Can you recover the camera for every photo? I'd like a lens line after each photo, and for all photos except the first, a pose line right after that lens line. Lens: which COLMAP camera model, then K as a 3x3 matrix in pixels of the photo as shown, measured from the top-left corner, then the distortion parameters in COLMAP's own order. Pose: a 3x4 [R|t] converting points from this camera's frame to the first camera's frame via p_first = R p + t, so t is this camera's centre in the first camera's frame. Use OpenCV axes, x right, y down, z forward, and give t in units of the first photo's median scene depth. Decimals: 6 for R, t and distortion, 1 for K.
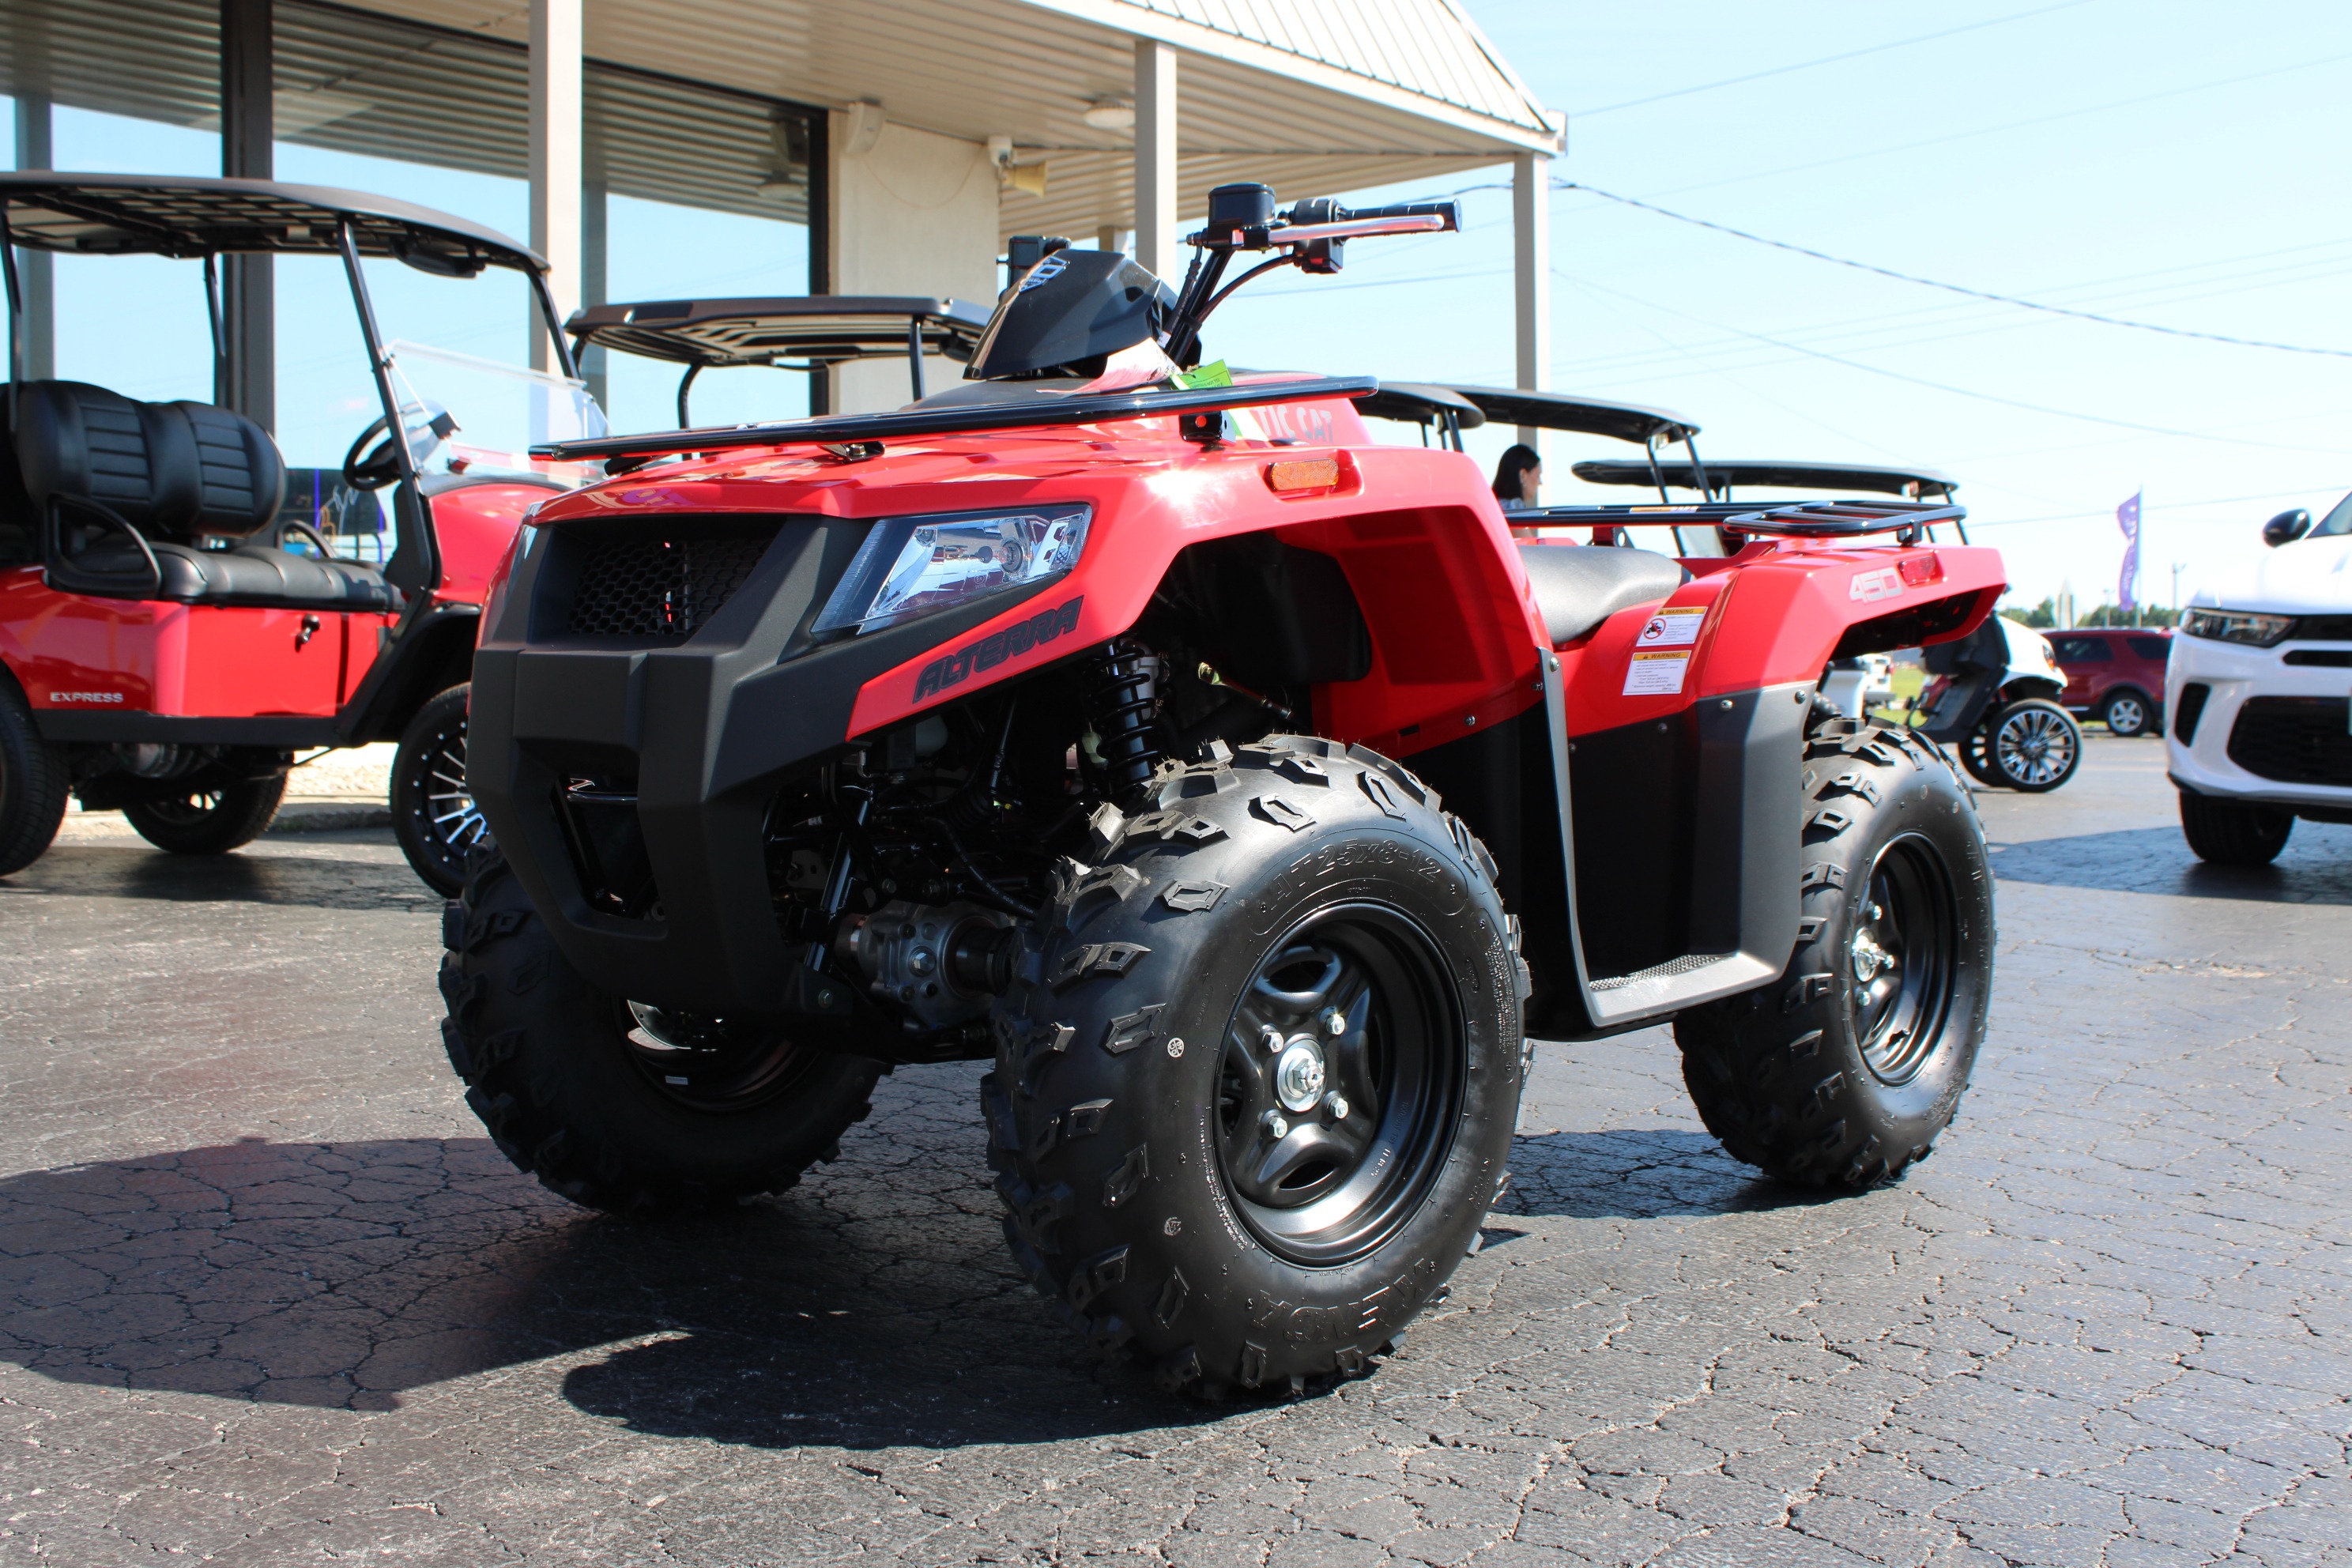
lens RADIAL K [[2414.0, 0, 1176.0], [0, 2414.0, 784.0], [0, 0, 1]] dist [-0.096705, -0.000656]
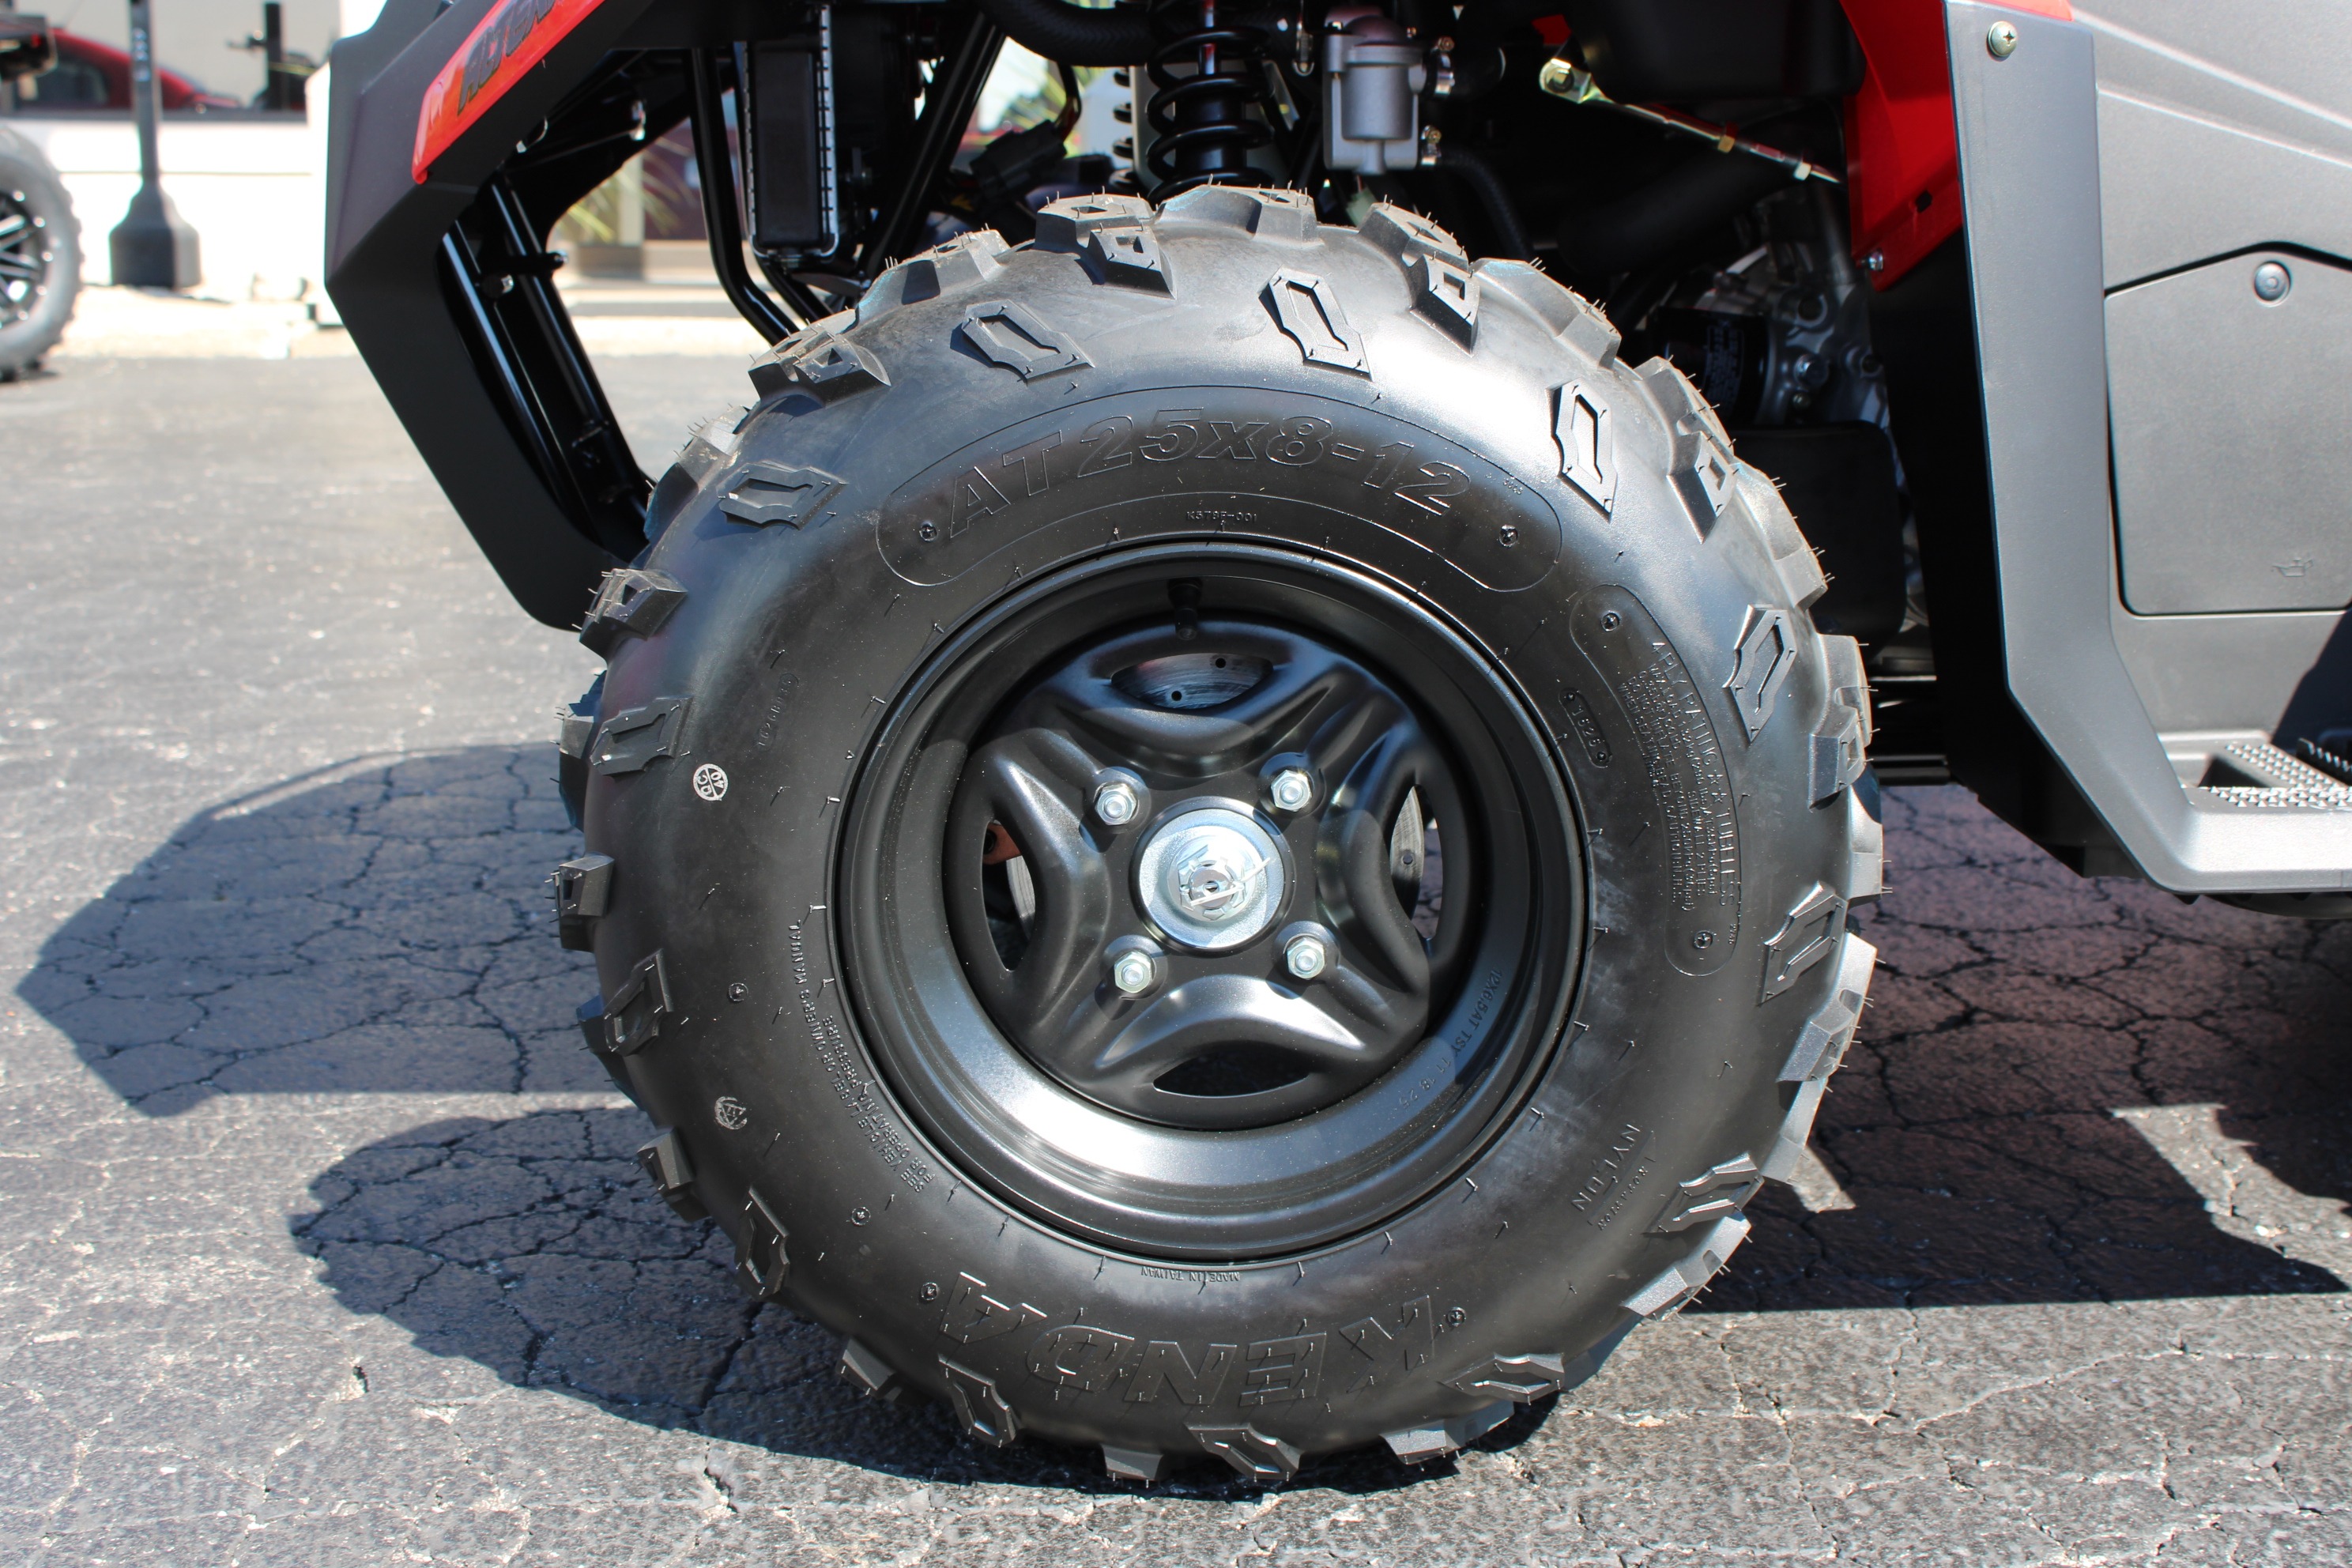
lens RADIAL K [[2848.8, 0, 1180.3], [0, 2848.8, 752.8], [0, 0, 1]] dist [-0.052152, -0.022999]
pose [[0.714503, 0.142567, -0.684953, 0.434227], [-0.037788, 0.985453, 0.165695, -0.002574], [0.698611, -0.092506, 0.709497, 0.559469]]
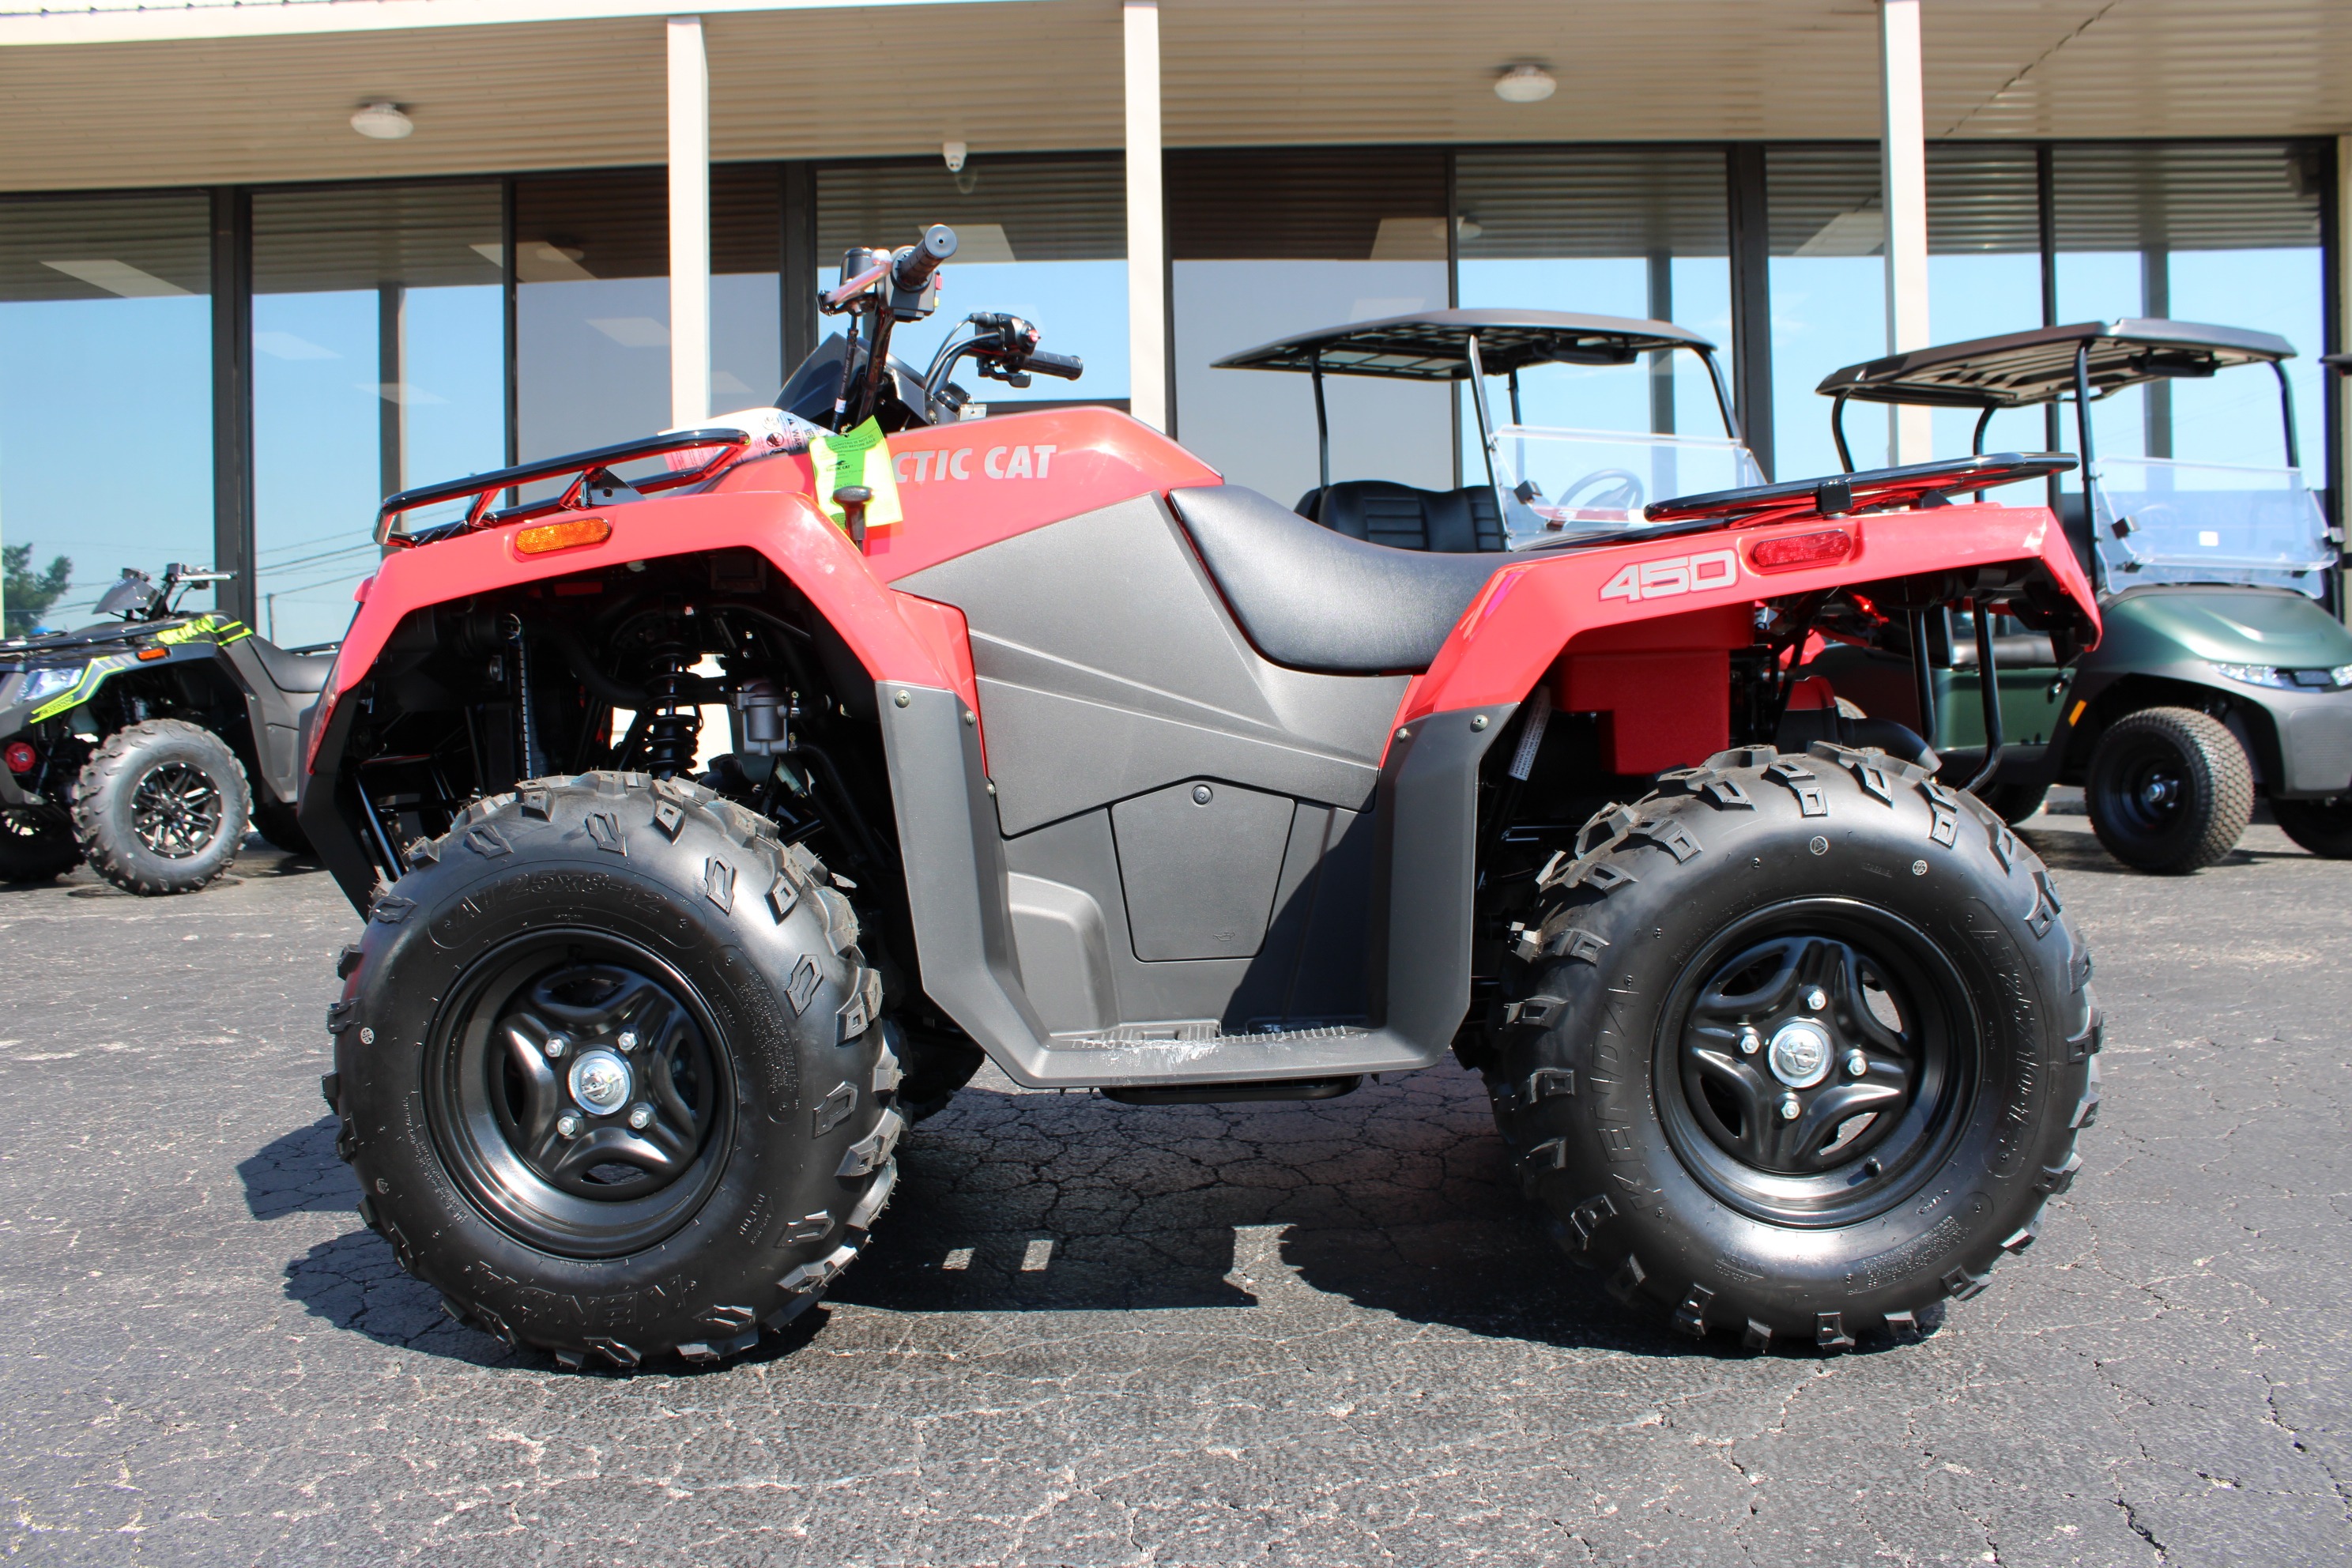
lens RADIAL K [[1934.8, 0, 1176.0], [0, 1934.8, 784.0], [0, 0, 1]] dist [-0.154328, 0.140423]
pose [[0.647058, 0.015278, -0.762288, 0.850993], [-0.012381, 0.999878, 0.009531, -0.025669], [0.762340, 0.003271, 0.647168, 0.617983]]
